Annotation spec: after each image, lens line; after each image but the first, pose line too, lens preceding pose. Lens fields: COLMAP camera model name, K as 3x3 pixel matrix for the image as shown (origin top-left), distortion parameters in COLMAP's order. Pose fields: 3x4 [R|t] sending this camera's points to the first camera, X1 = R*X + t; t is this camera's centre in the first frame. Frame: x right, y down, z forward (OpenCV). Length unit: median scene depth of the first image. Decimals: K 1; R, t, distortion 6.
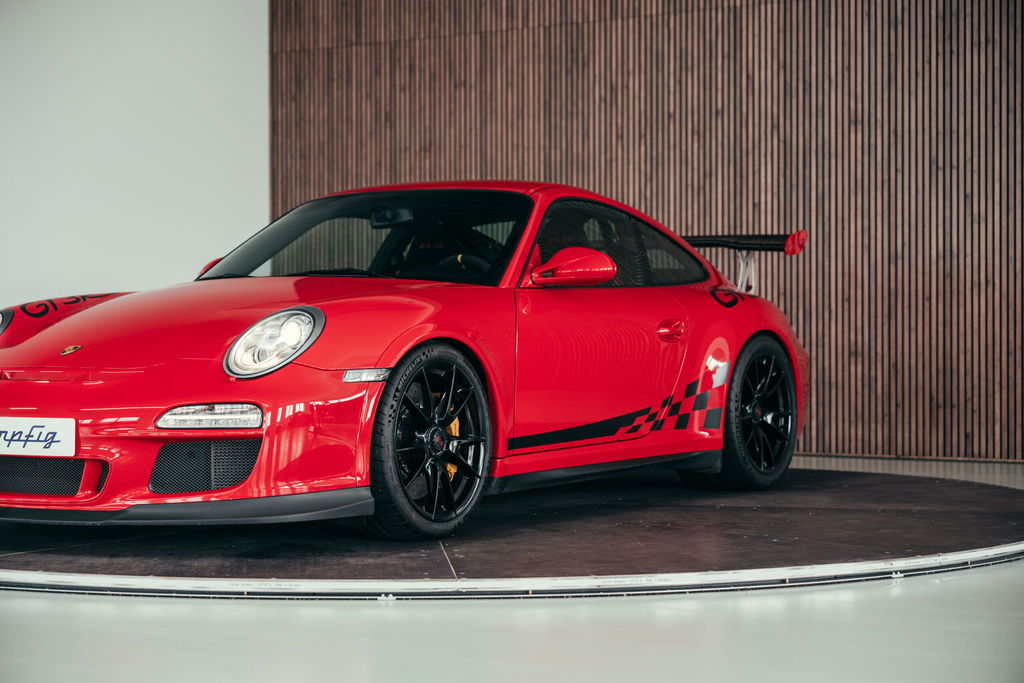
lens RADIAL K [[1959.8, 0, 520.3], [0, 1959.8, 340.6], [0, 0, 1]] dist [0.088350, 0.000000]
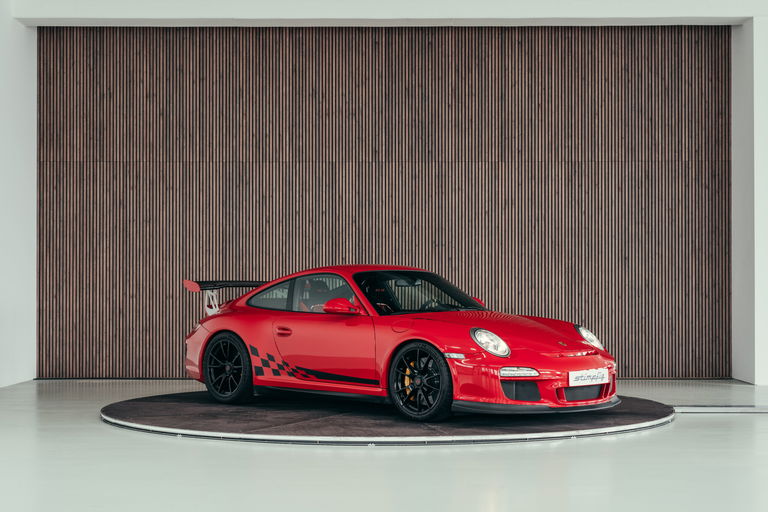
lens RADIAL K [[1322.5, 0, 386.2], [0, 1322.5, 258.2], [0, 0, 1]] dist [0.234247, 0.000000]
pose [[0.848351, 0.012438, 0.529288, -0.556850], [0.001309, 0.999672, -0.025591, -0.032410], [-0.529432, 0.022403, 0.848056, -0.197096]]
